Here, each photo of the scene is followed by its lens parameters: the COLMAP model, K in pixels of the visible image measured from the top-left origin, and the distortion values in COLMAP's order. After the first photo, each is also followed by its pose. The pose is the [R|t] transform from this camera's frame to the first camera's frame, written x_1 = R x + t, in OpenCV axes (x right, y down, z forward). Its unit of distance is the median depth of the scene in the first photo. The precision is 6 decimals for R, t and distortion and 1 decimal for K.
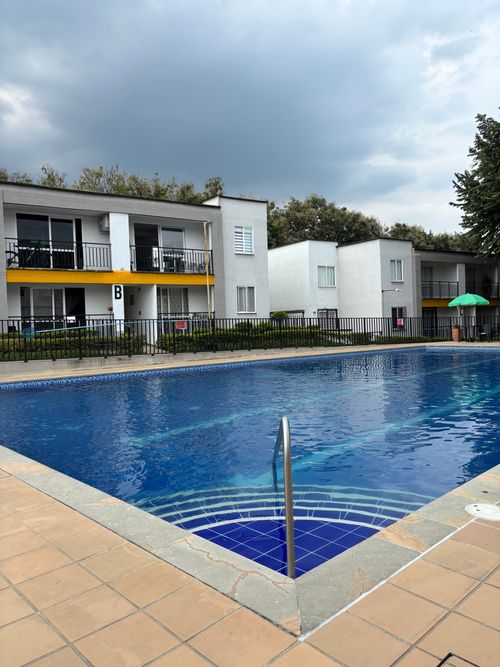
lens RADIAL K [[503.4, 0, 249.2], [0, 503.4, 330.6], [0, 0, 1]] dist [-0.000977, -0.014998]
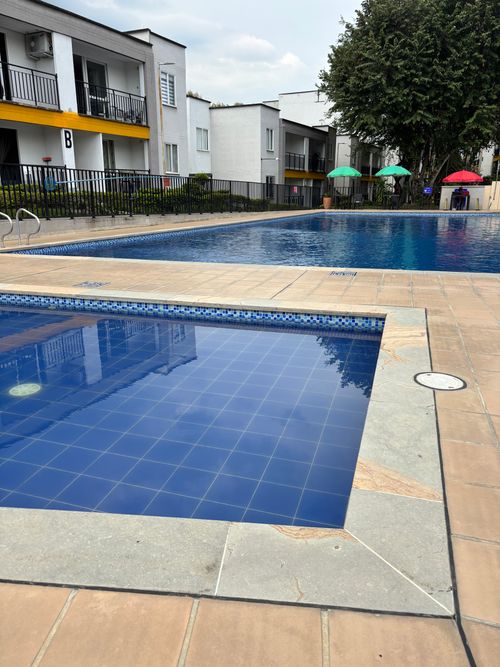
lens RADIAL K [[503.4, 0, 249.6], [0, 503.4, 334.3], [0, 0, 1]] dist [-0.000977, -0.014998]
pose [[0.867422, -0.103879, 0.486609, -0.429290], [-0.021576, 0.969192, 0.245360, 0.026020], [-0.497105, -0.223330, 0.838457, 0.077623]]
